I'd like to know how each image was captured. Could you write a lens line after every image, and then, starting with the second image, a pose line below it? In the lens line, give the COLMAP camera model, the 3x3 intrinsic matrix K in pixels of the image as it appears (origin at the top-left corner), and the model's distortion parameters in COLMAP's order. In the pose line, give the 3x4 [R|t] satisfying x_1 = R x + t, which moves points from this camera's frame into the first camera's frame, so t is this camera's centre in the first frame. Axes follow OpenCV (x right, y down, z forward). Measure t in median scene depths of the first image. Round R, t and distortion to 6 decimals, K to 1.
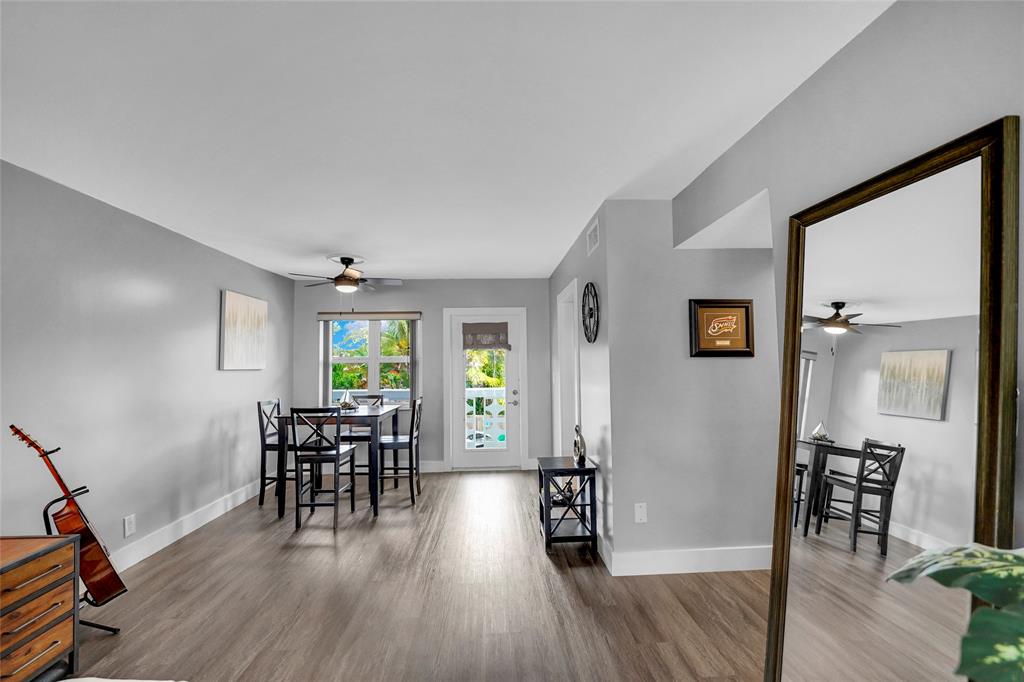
lens RADIAL K [[430.2, 0, 501.4], [0, 430.2, 340.6], [0, 0, 1]] dist [-0.021202, 0.000940]
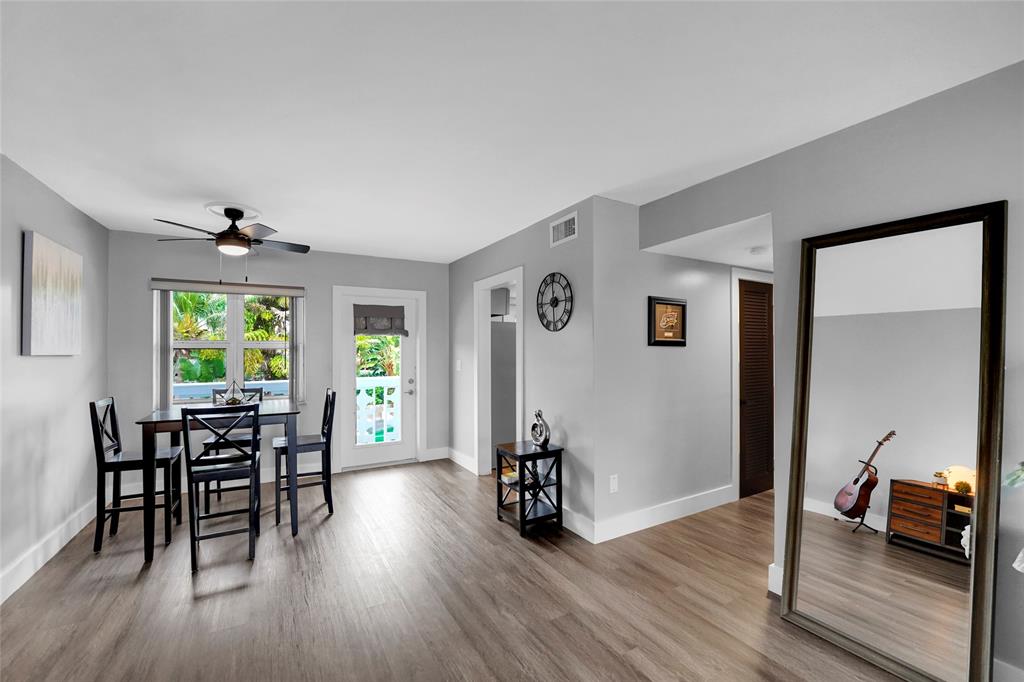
lens RADIAL K [[430.2, 0, 504.3], [0, 430.2, 348.3], [0, 0, 1]] dist [-0.021202, 0.000940]
pose [[0.885680, 0.013330, 0.464104, -0.310517], [-0.033522, 0.998815, 0.035284, 0.012146], [-0.463084, -0.046808, 0.885078, 0.105536]]
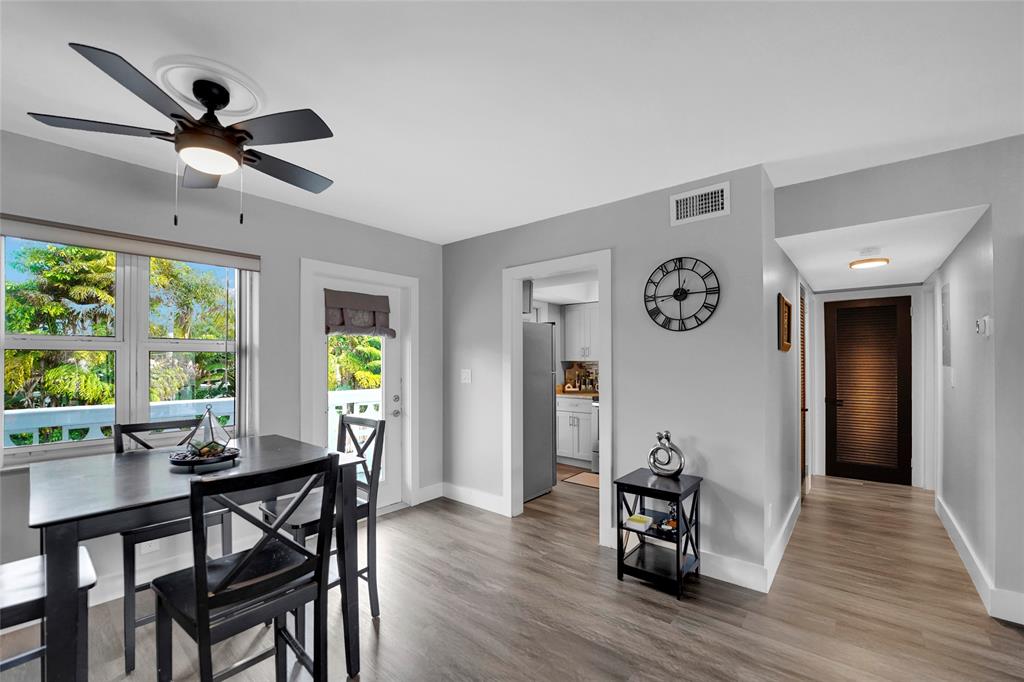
lens RADIAL K [[430.2, 0, 502.7], [0, 430.2, 358.4], [0, 0, 1]] dist [-0.021202, 0.000940]
pose [[0.661753, 0.014170, 0.749588, -0.520098], [-0.045272, 0.998752, 0.021087, 0.046676], [-0.748354, -0.047890, 0.661568, 0.572890]]
